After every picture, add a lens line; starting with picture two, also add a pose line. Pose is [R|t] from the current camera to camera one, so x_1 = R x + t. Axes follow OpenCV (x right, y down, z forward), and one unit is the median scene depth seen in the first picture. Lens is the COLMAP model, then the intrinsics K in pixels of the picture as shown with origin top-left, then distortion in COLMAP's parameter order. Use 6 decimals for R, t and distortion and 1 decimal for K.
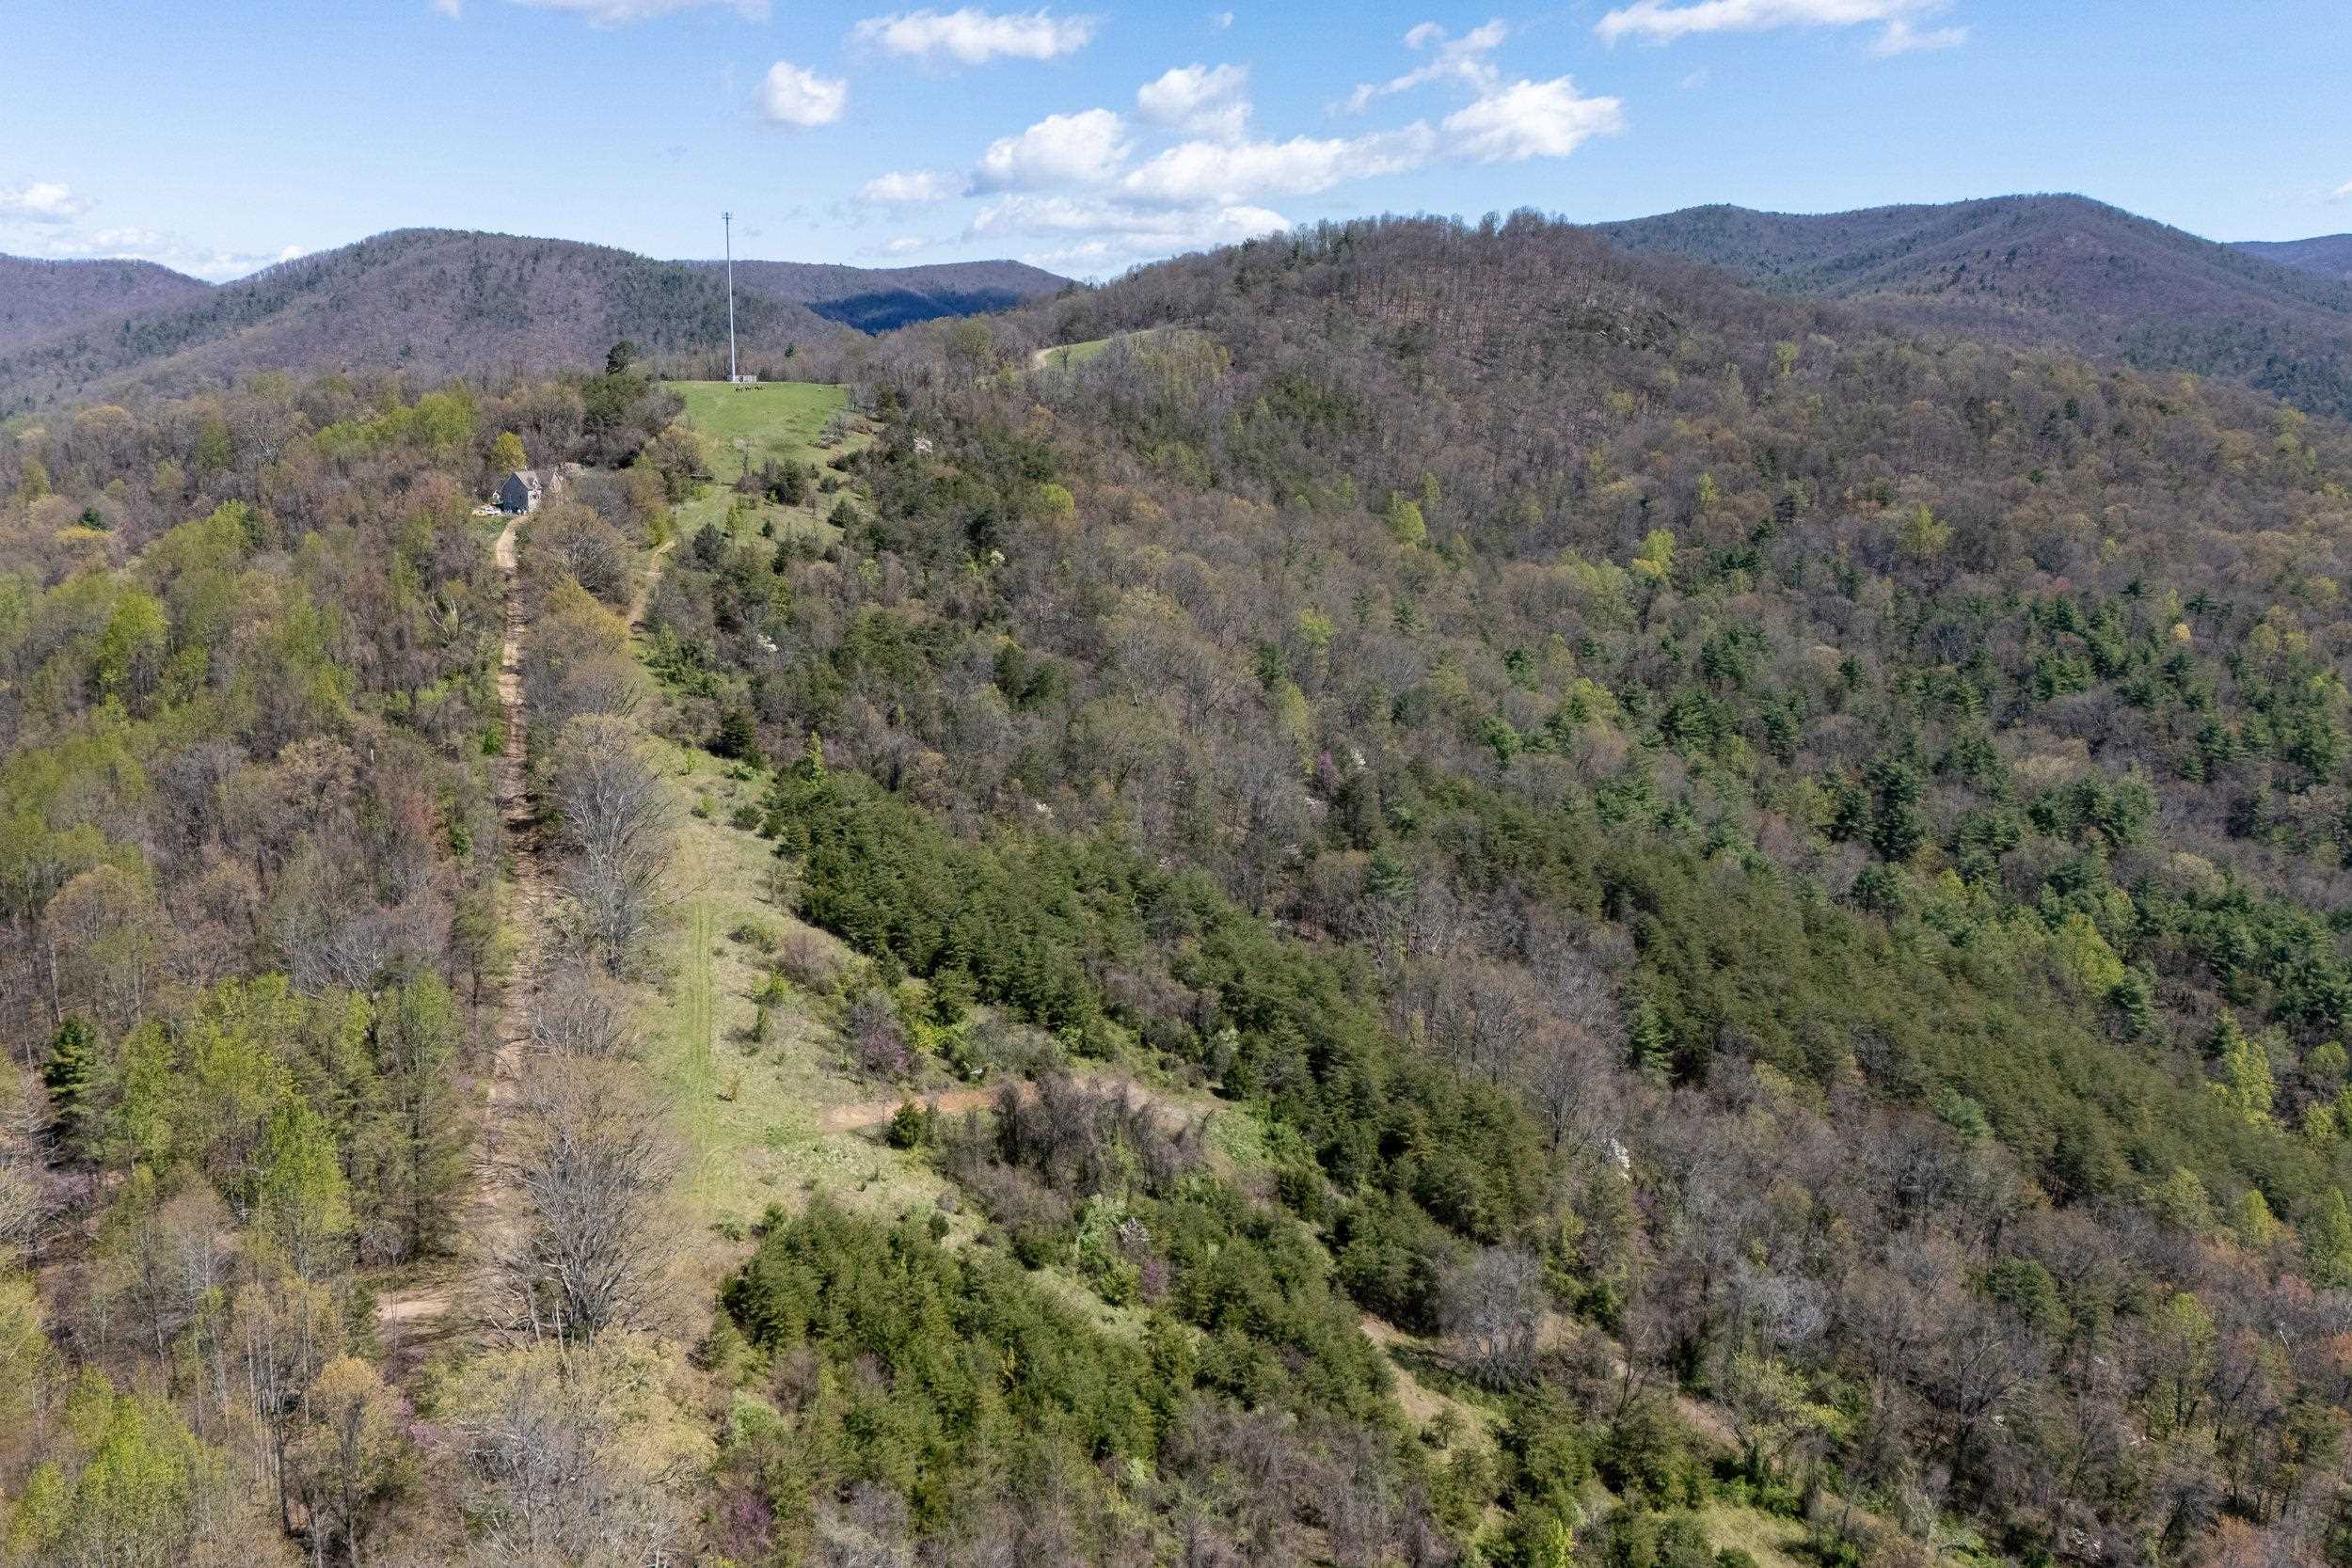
lens RADIAL K [[2027.3, 0, 1178.4], [0, 2027.3, 793.1], [0, 0, 1]] dist [0.104077, -0.142896]
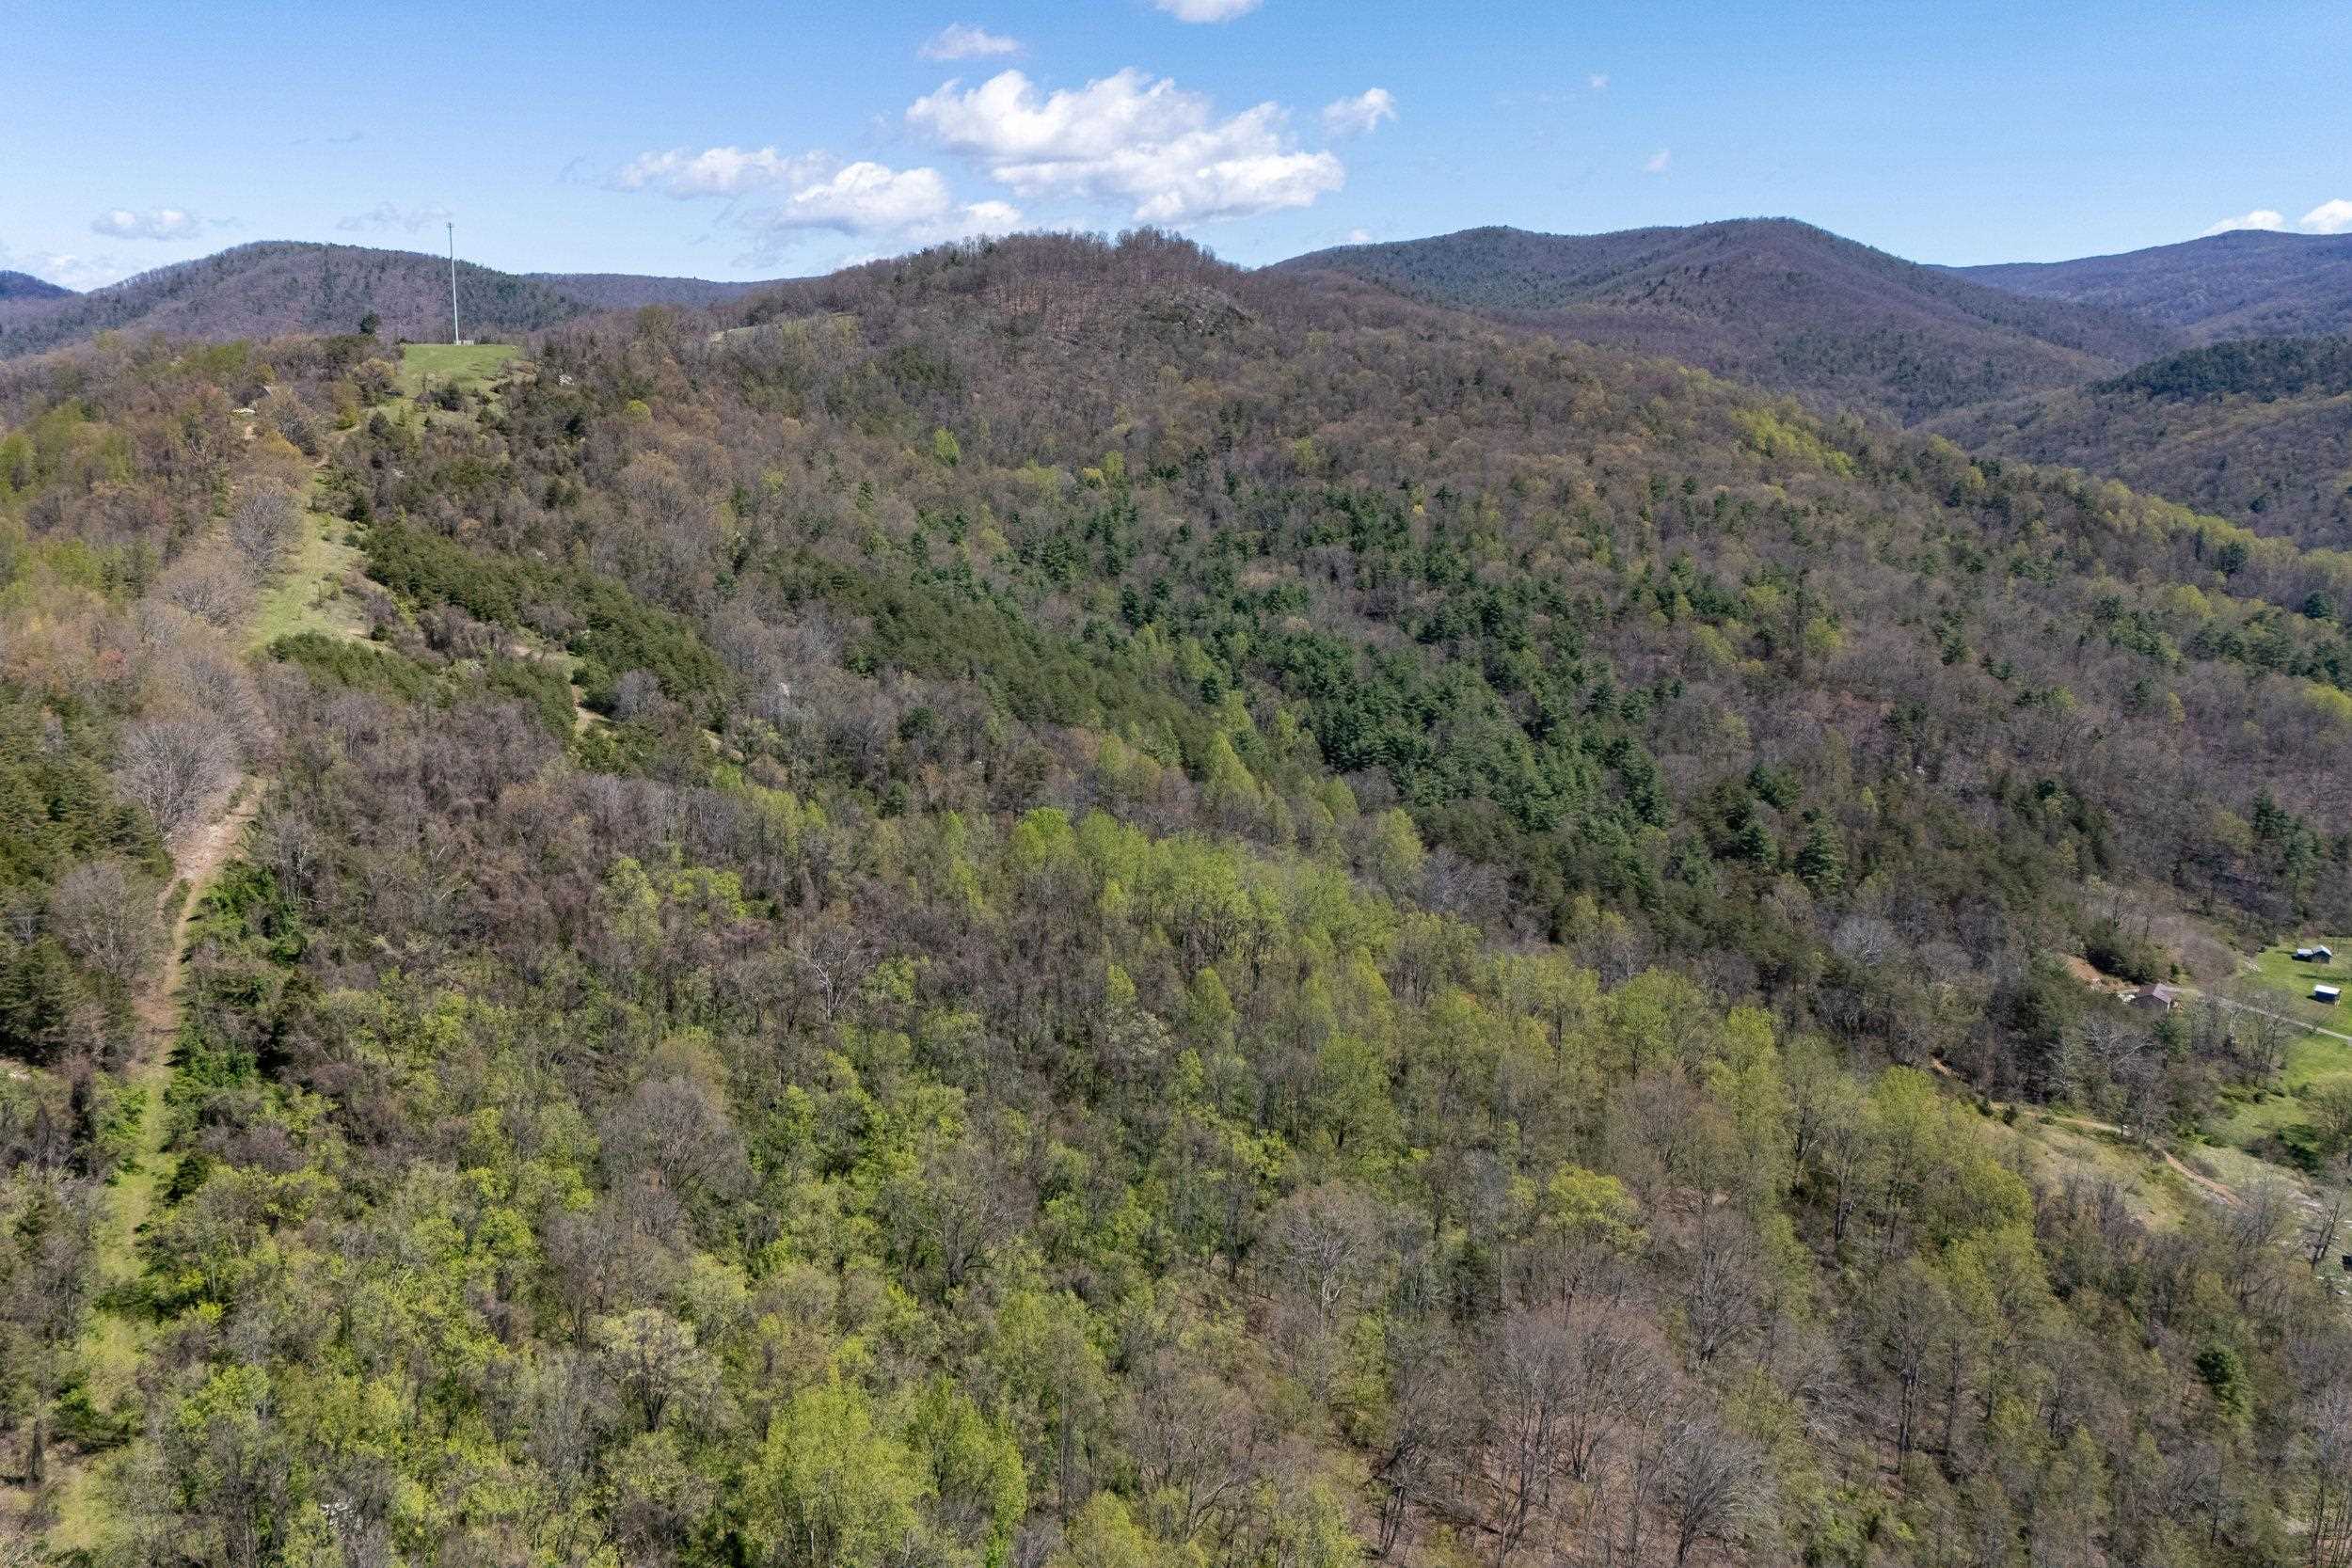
lens RADIAL K [[2027.3, 0, 1178.4], [0, 2027.3, 793.1], [0, 0, 1]] dist [0.104077, -0.142896]
pose [[0.998831, -0.009727, 0.047360, 0.149921], [0.010142, 0.999912, -0.008533, 0.088400], [-0.047273, 0.009004, 0.998841, -0.302317]]
